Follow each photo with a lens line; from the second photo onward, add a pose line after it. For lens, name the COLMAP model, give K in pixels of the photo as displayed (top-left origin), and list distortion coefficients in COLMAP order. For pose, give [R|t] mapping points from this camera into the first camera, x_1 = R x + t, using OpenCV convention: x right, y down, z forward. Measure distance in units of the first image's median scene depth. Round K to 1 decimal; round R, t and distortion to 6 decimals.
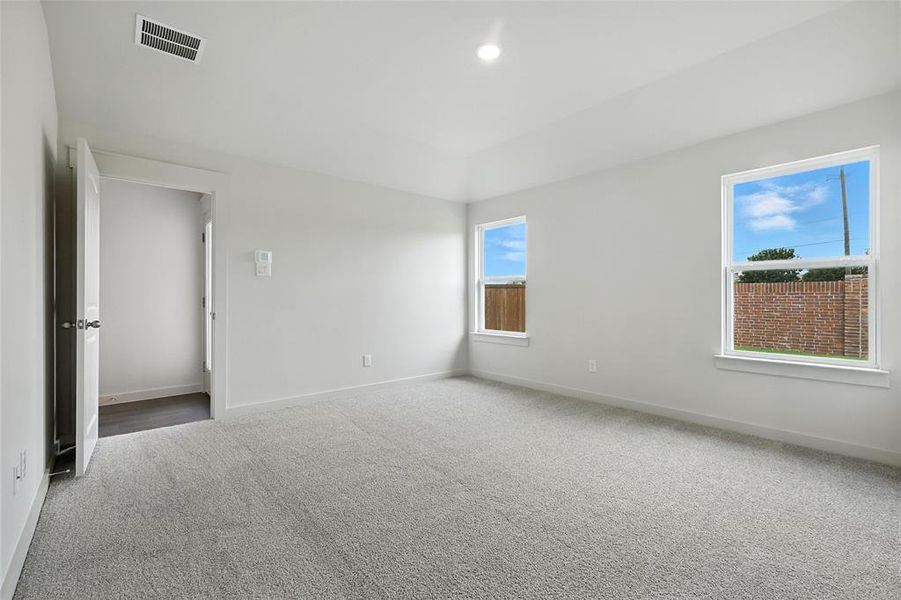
lens RADIAL K [[395.0, 0, 452.6], [0, 395.0, 300.6], [0, 0, 1]] dist [0.002324, 0.000604]
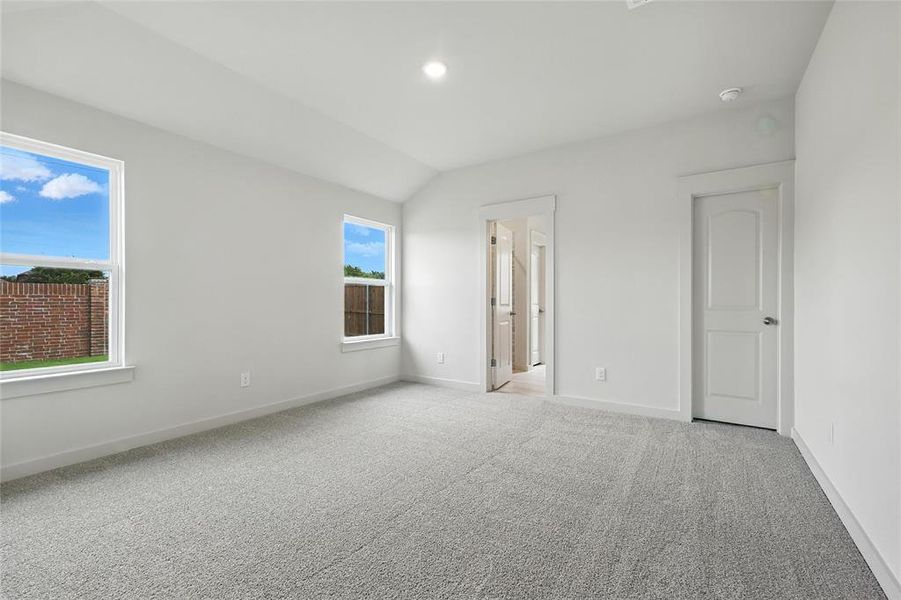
lens RADIAL K [[395.0, 0, 452.6], [0, 395.0, 300.6], [0, 0, 1]] dist [0.002324, 0.000604]
pose [[-0.276792, 0.001693, 0.960928, -0.467654], [0.004621, 0.999989, -0.000431, -0.004659], [-0.960919, 0.004321, -0.276797, 0.616743]]
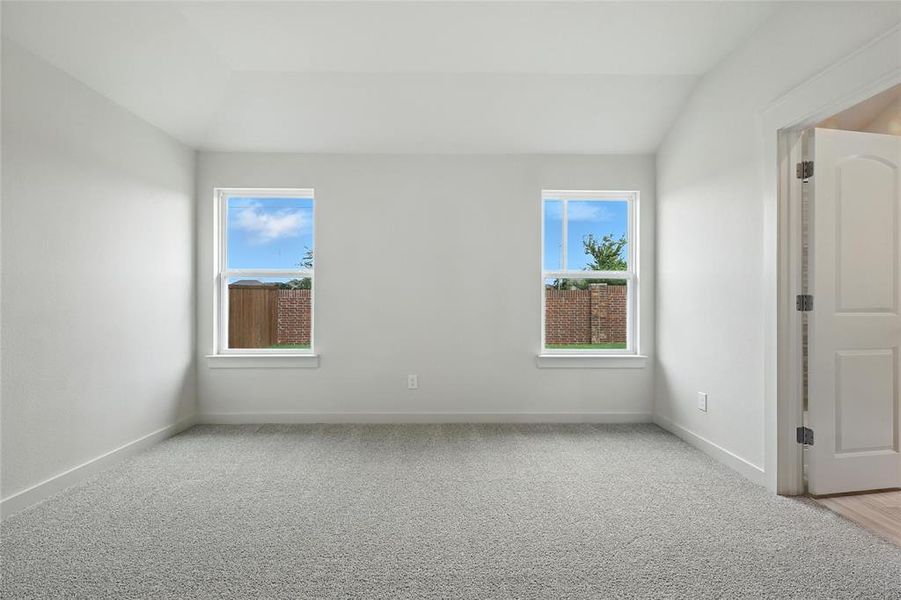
lens RADIAL K [[395.0, 0, 452.6], [0, 395.0, 300.6], [0, 0, 1]] dist [0.002324, 0.000604]
pose [[0.642624, 0.005670, 0.766161, -0.186781], [0.001058, 0.999965, -0.008289, -0.001670], [-0.766181, 0.006137, 0.642596, 0.297443]]
